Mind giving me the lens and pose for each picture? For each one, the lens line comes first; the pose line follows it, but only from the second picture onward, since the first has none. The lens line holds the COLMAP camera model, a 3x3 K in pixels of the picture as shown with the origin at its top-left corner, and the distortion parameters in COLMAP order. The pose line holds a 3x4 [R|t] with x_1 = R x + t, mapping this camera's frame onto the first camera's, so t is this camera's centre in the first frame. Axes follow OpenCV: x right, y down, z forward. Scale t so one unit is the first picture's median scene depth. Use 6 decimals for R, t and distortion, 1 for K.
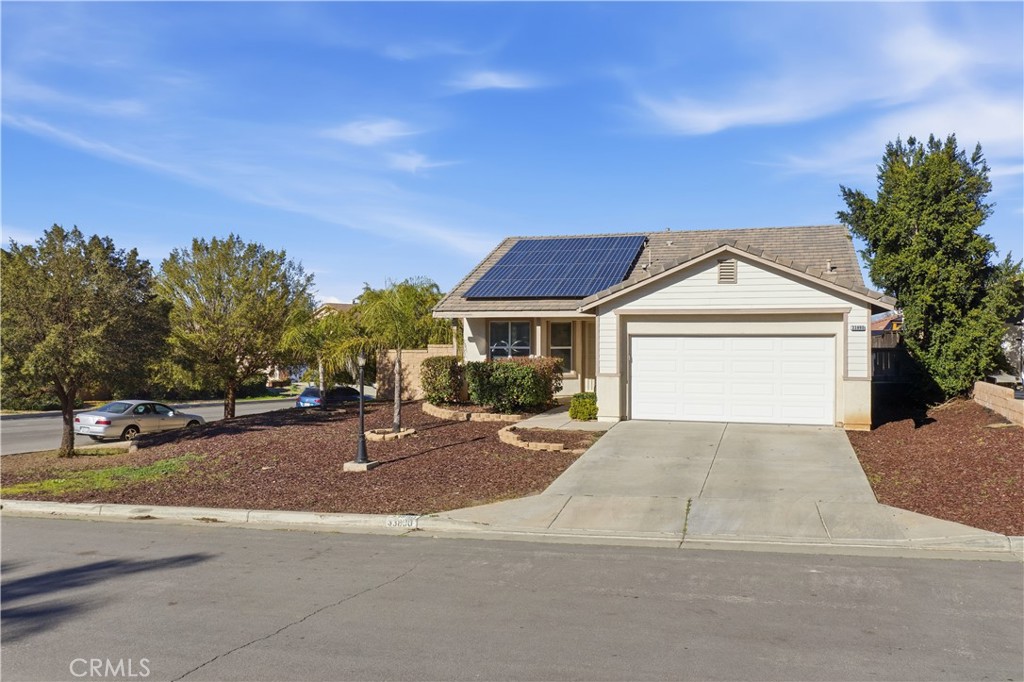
lens RADIAL K [[816.9, 0, 512.0], [0, 816.9, 341.0], [0, 0, 1]] dist [-0.004657, -0.003114]
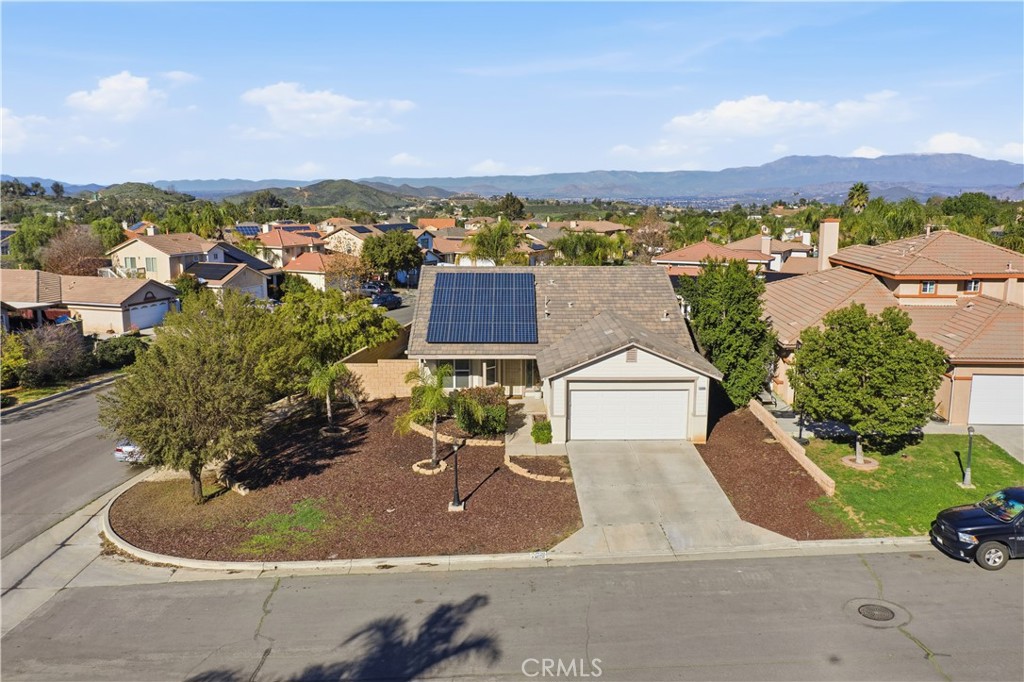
lens RADIAL K [[823.0, 0, 512.0], [0, 823.0, 341.0], [0, 0, 1]] dist [-0.011061, -0.001381]
pose [[0.947366, -0.059746, 0.314529, -0.502193], [0.004662, 0.984903, 0.173044, -0.410063], [-0.320119, -0.162470, 0.933342, -0.498970]]
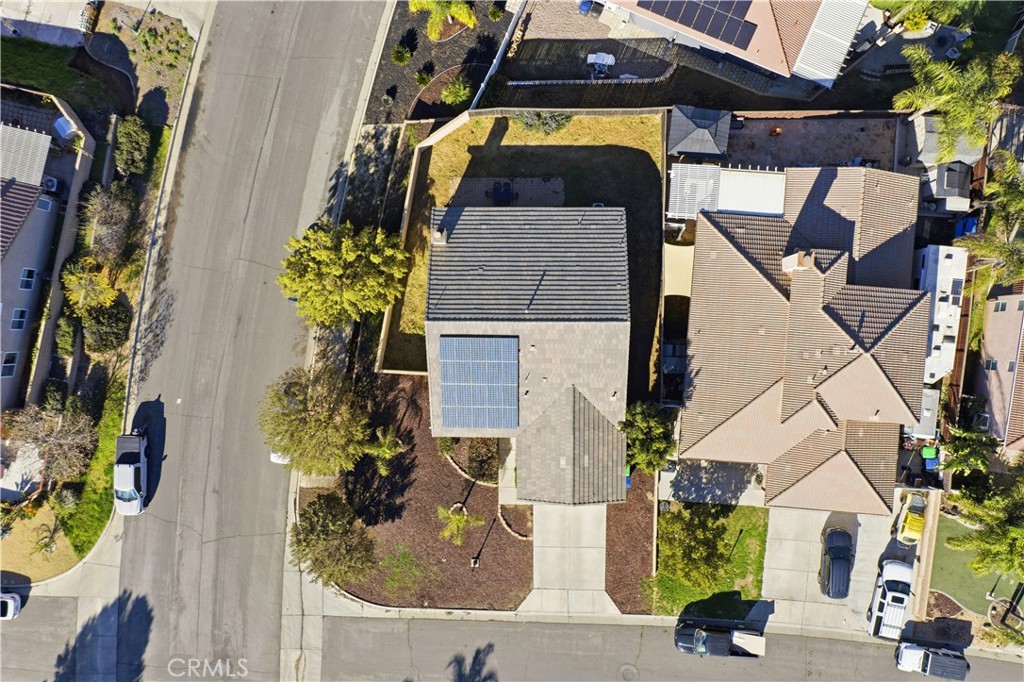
lens RADIAL K [[823.0, 0, 512.0], [0, 823.0, 341.0], [0, 0, 1]] dist [-0.011061, -0.001381]
pose [[0.951500, -0.305073, -0.039719, 0.345976], [0.041991, 0.000886, 0.999118, -2.914460], [-0.304768, -0.952329, 0.013653, 1.542549]]
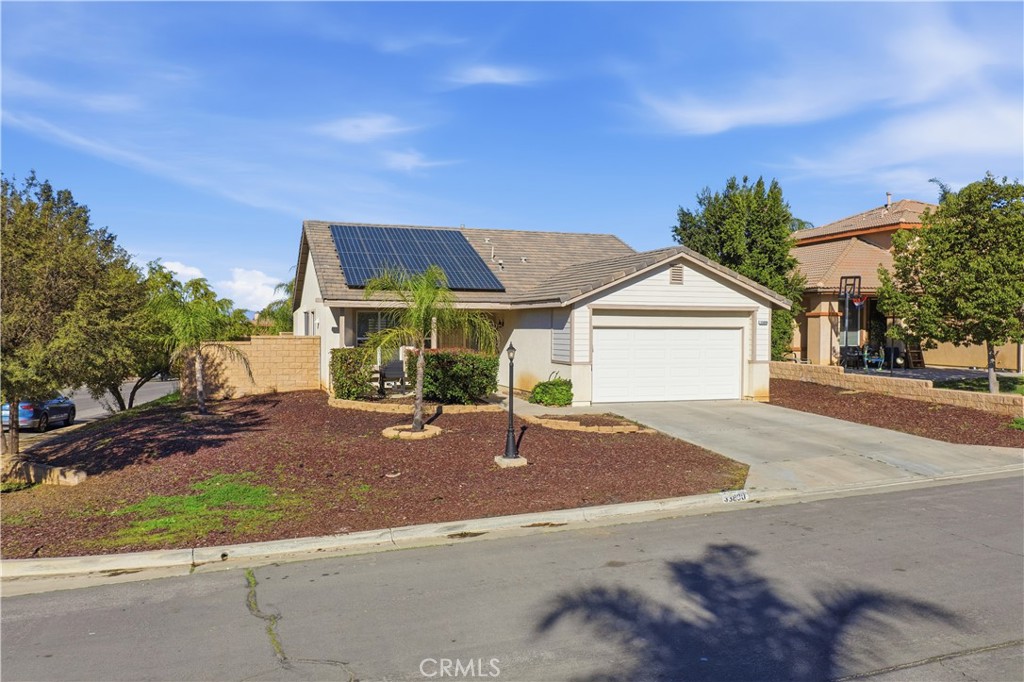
lens RADIAL K [[823.0, 0, 512.0], [0, 823.0, 341.0], [0, 0, 1]] dist [-0.011061, -0.001381]
pose [[0.806513, -0.006737, 0.591177, -0.642817], [-0.001427, 0.999910, 0.013341, -0.003327], [-0.591214, -0.011603, 0.806431, 0.173779]]
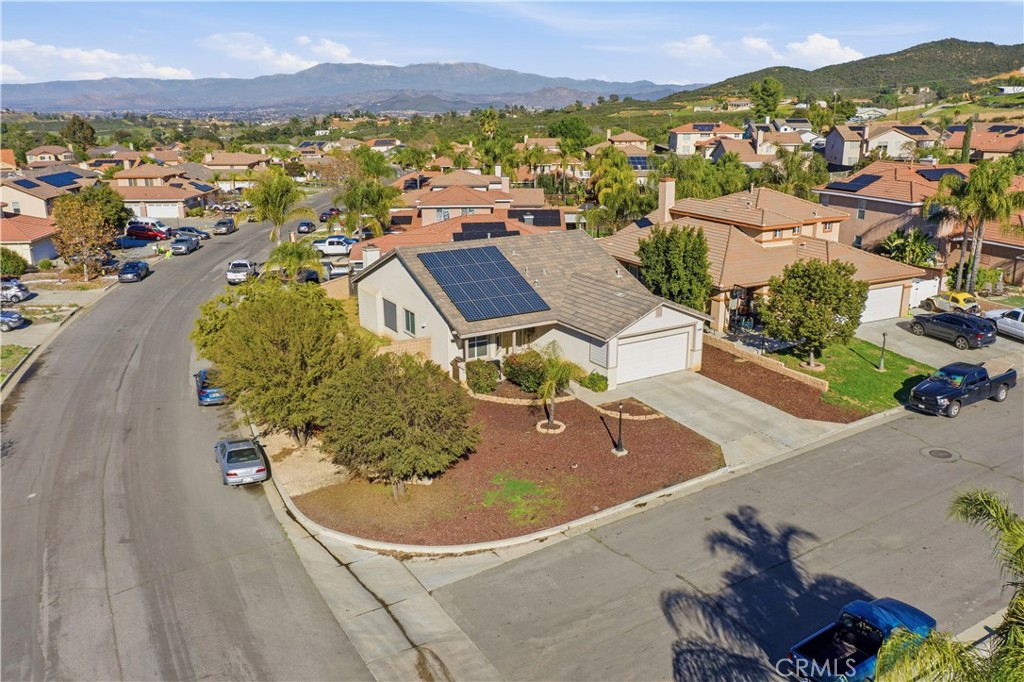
lens RADIAL K [[836.5, 0, 512.0], [0, 836.5, 341.0], [0, 0, 1]] dist [-0.004686, -0.006321]
pose [[0.655143, -0.217325, 0.723573, -1.617584], [0.014474, 0.961169, 0.275581, -0.630018], [-0.755367, -0.170072, 0.632848, -0.120320]]
